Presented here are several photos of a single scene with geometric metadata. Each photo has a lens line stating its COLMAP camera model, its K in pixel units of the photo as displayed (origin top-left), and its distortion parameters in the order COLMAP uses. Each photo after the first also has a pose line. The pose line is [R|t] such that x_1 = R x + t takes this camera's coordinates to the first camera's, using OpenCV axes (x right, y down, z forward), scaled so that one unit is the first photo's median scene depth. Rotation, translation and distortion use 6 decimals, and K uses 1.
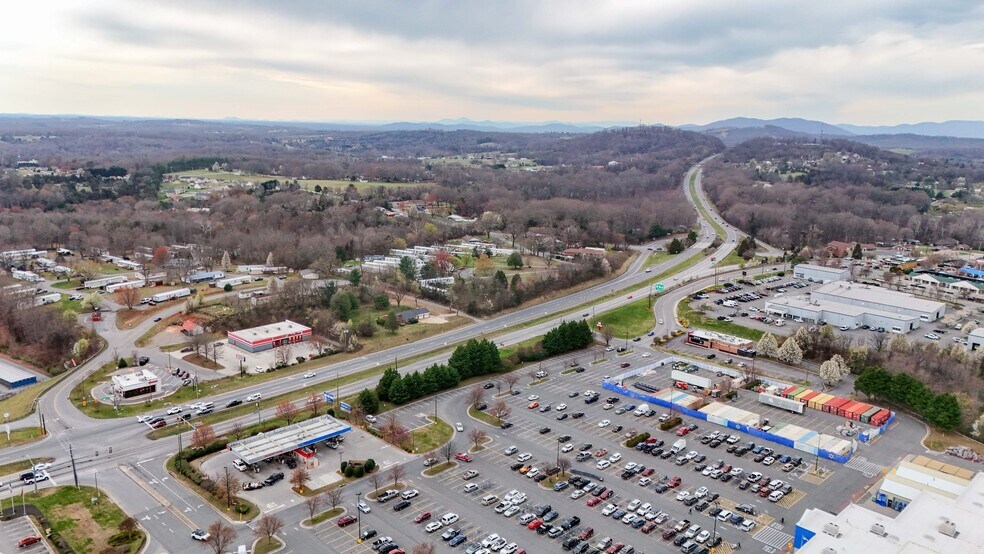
lens RADIAL K [[717.1, 0, 490.9], [0, 717.1, 279.5], [0, 0, 1]] dist [0.094398, -0.095148]
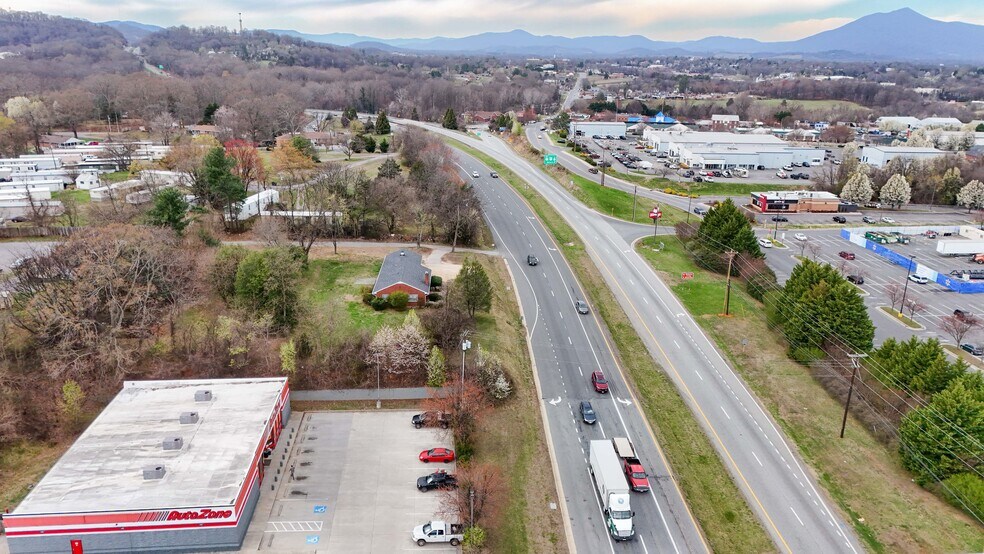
lens RADIAL K [[717.1, 0, 490.9], [0, 717.1, 279.5], [0, 0, 1]] dist [0.094398, -0.095148]
pose [[0.665939, -0.236264, 0.707605, -0.371517], [0.152982, 0.971616, 0.180442, -0.012089], [-0.730152, -0.011912, 0.683181, 0.689197]]
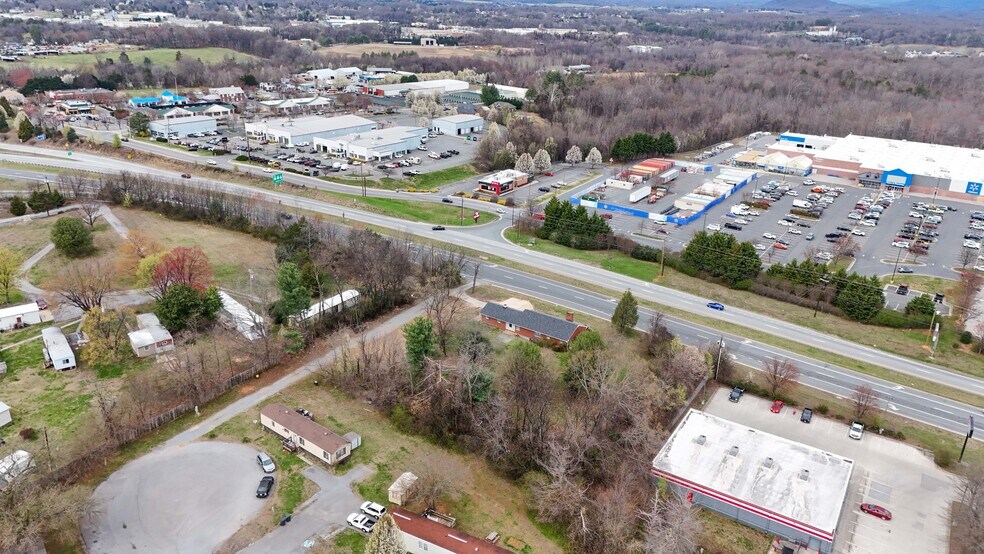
lens RADIAL K [[717.1, 0, 490.9], [0, 717.1, 279.5], [0, 0, 1]] dist [0.094398, -0.095148]
pose [[-0.185942, -0.394382, 0.899938, -0.550589], [0.175091, 0.887951, 0.425306, -0.192867], [-0.966834, 0.236654, -0.096055, 1.069599]]
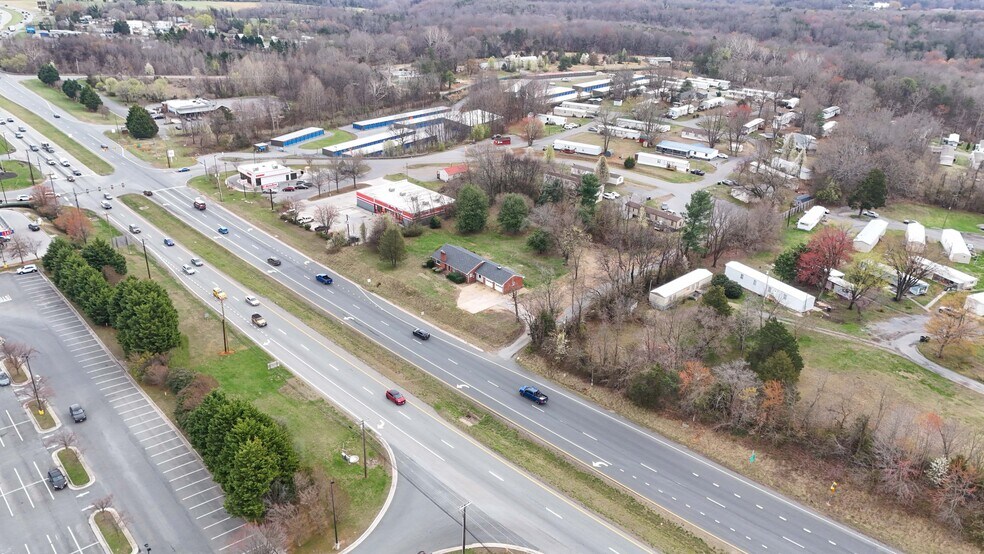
lens RADIAL K [[717.1, 0, 490.9], [0, 717.1, 279.5], [0, 0, 1]] dist [0.094398, -0.095148]
pose [[-0.033953, 0.396415, -0.917443, 0.362103], [-0.238818, 0.888162, 0.392601, -0.147755], [0.970471, 0.232431, 0.064515, 0.979400]]
